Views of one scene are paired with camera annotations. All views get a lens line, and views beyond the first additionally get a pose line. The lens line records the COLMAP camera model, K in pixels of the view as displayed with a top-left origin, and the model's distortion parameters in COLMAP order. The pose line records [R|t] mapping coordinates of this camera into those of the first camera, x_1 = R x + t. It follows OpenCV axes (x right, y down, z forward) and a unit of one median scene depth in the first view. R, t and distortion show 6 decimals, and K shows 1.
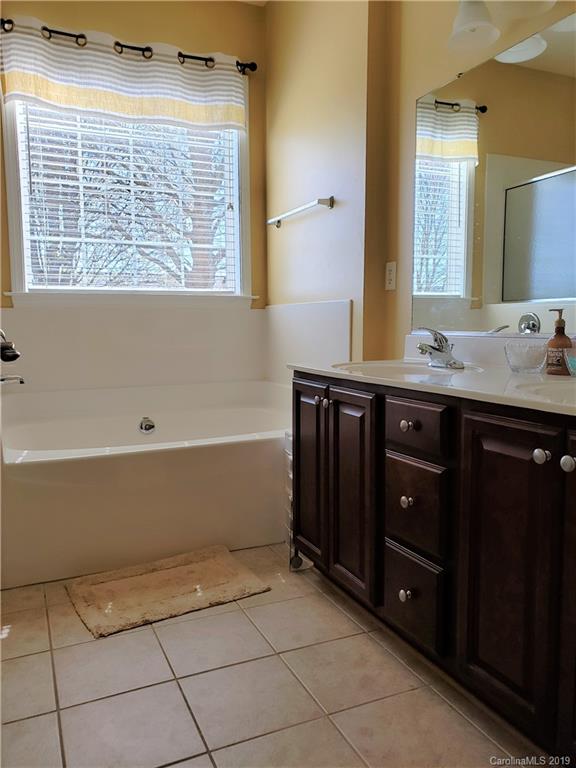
lens RADIAL K [[600.0, 0, 286.1], [0, 600.0, 383.6], [0, 0, 1]] dist [0.014406, -0.005161]
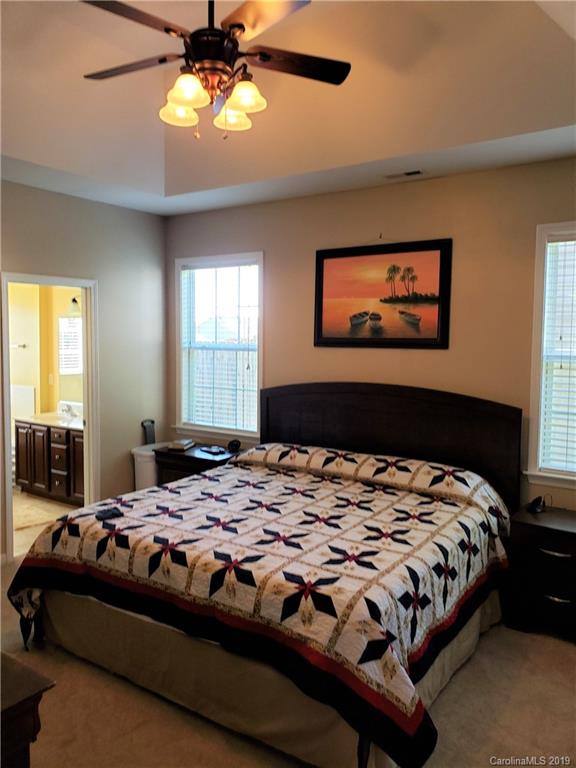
lens RADIAL K [[600.0, 0, 282.6], [0, 600.0, 381.6], [0, 0, 1]] dist [0.014406, -0.005161]
pose [[0.858478, -0.015685, 0.512611, -0.437811], [0.030104, 0.999350, -0.019838, -0.133639], [-0.511967, 0.032462, 0.858392, -2.547052]]
